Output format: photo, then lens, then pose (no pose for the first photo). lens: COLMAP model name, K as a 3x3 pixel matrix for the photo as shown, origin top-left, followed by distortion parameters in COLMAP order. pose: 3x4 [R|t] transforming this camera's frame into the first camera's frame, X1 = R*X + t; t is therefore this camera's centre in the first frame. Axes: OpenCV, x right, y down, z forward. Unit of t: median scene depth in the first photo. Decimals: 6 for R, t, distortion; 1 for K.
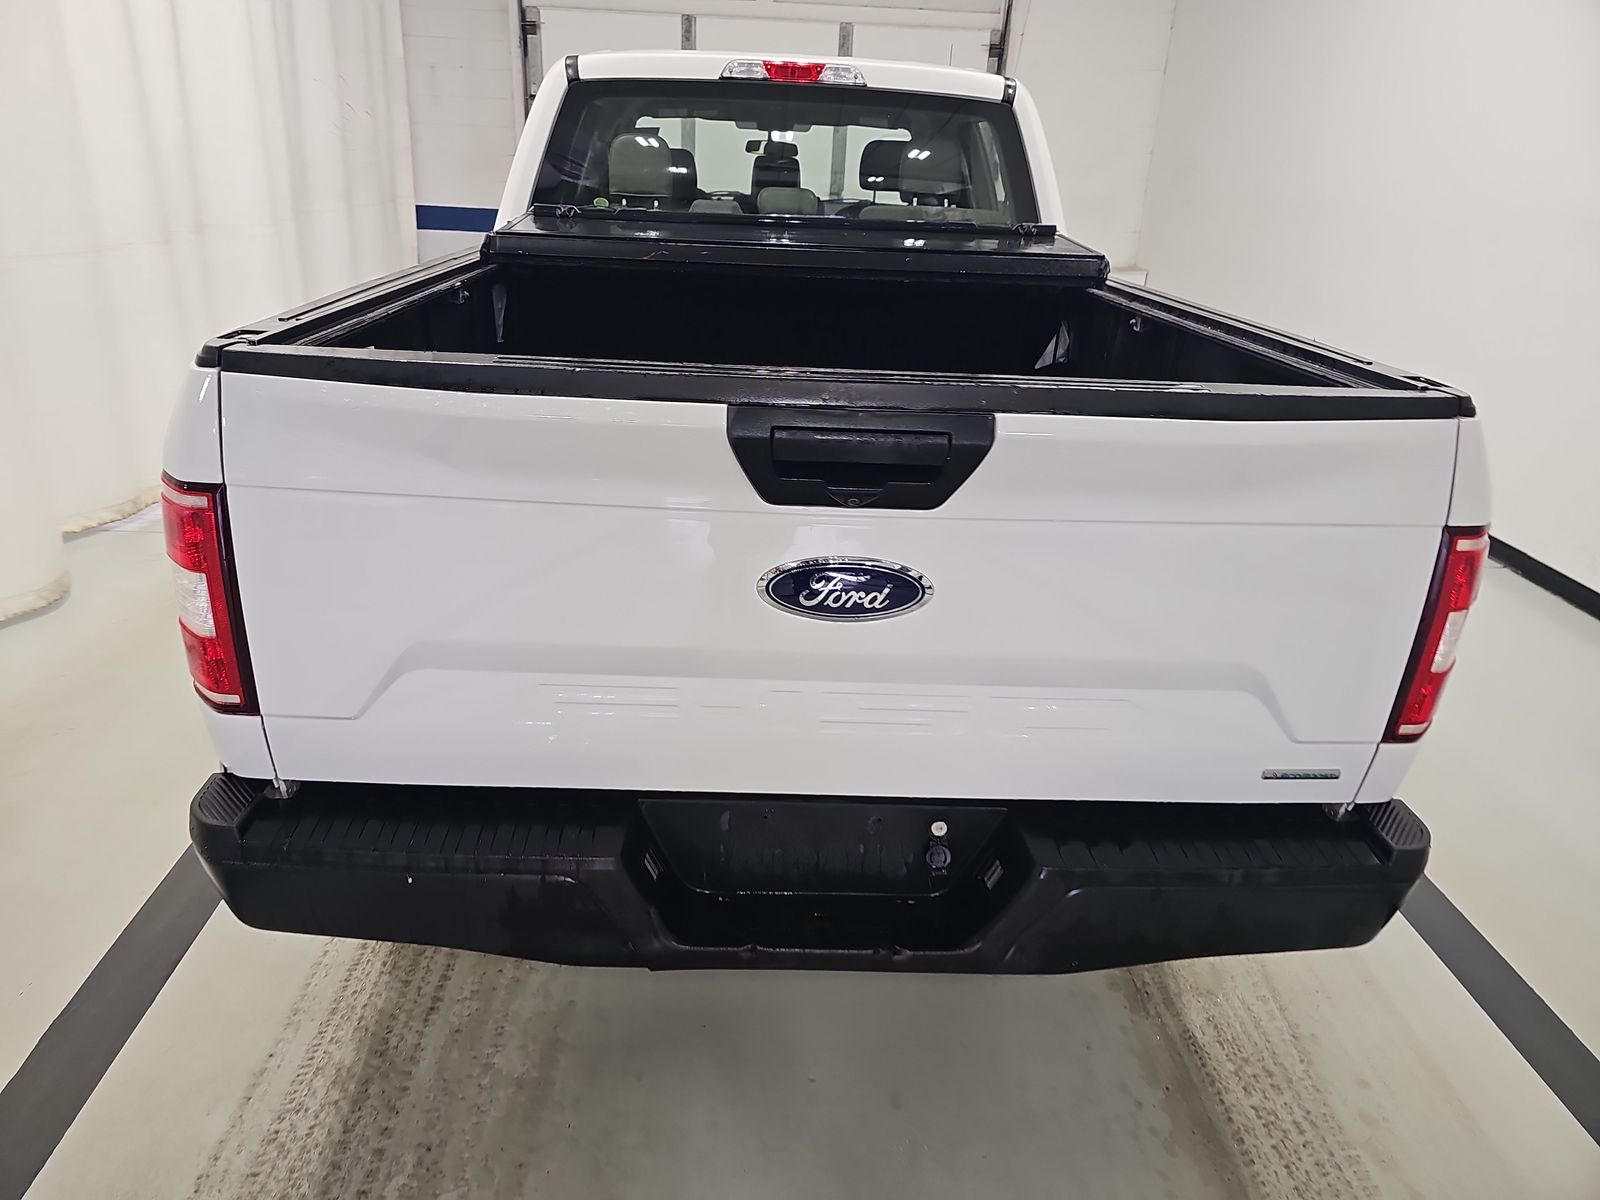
lens RADIAL K [[1061.4, 0, 791.6], [0, 1061.4, 609.3], [0, 0, 1]] dist [0.020198, -0.021557]
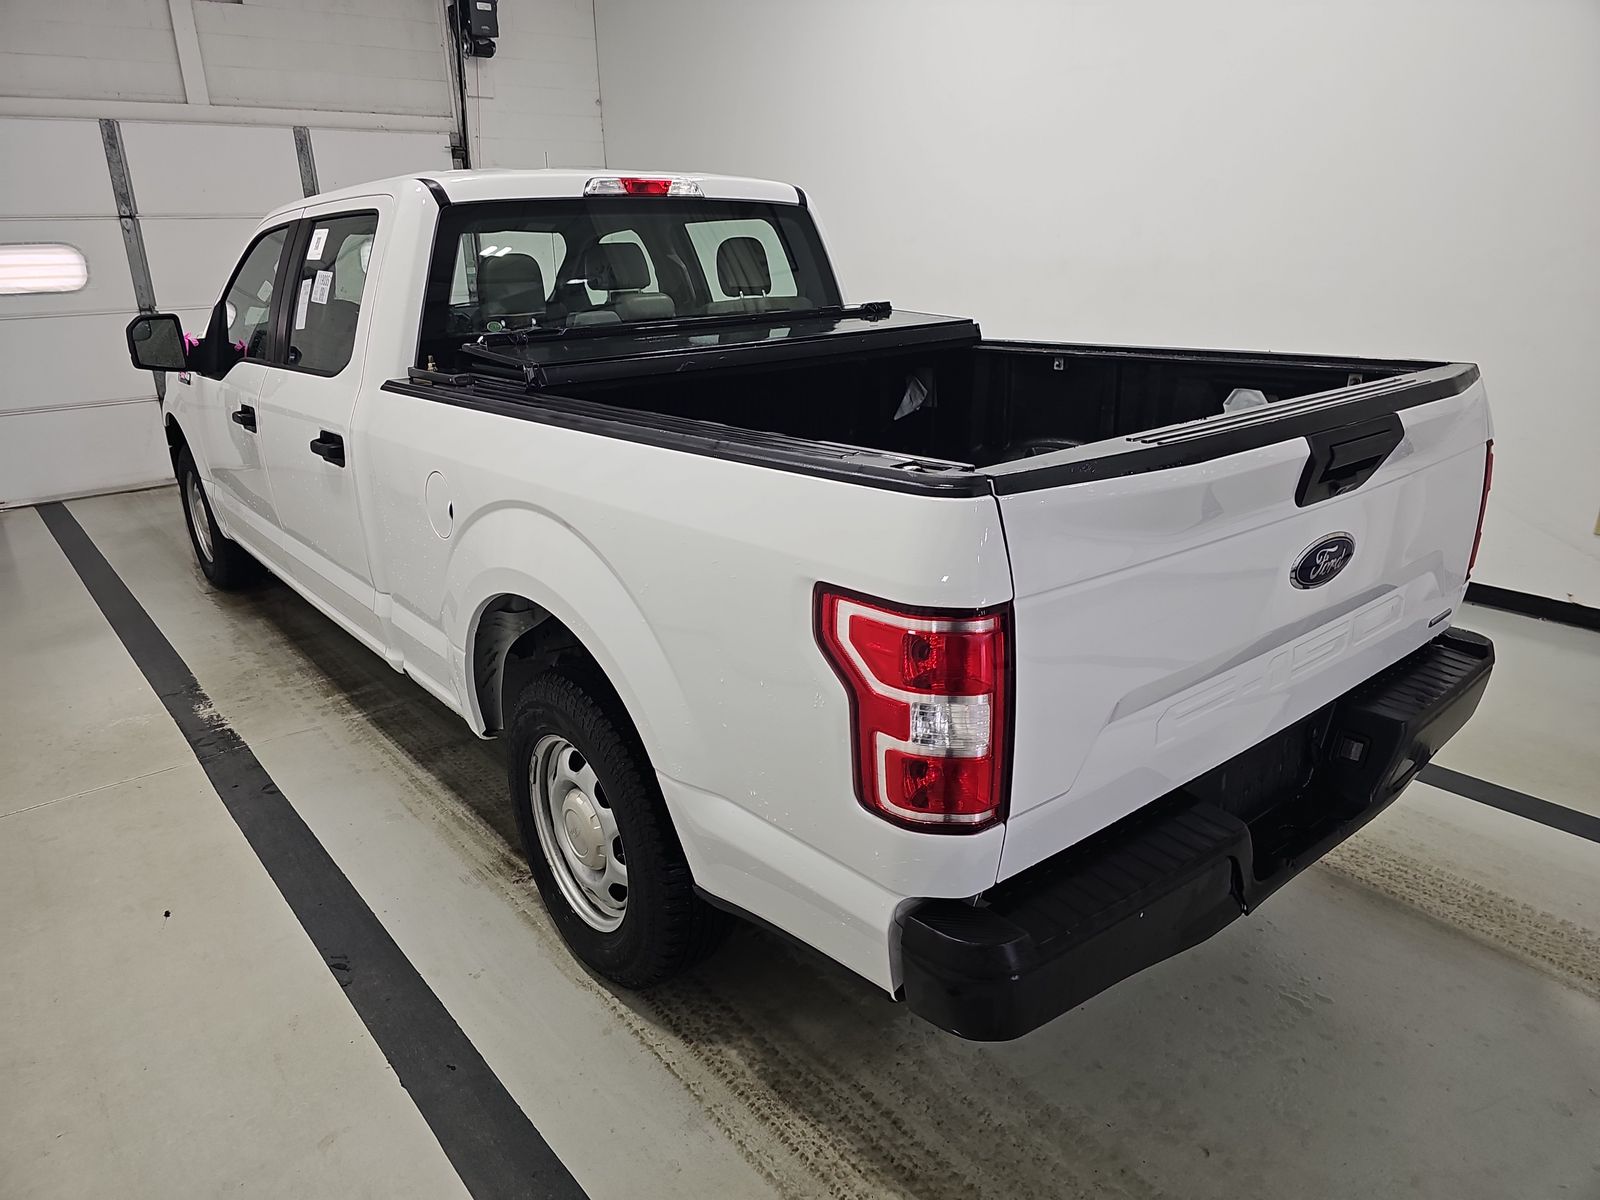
lens RADIAL K [[1061.4, 0, 793.4], [0, 1061.4, 594.7], [0, 0, 1]] dist [0.020198, -0.021557]
pose [[0.791797, -0.251691, 0.556516, -0.570555], [0.295114, 0.955384, 0.012203, -0.088354], [-0.534758, 0.154573, 0.830747, 0.108711]]
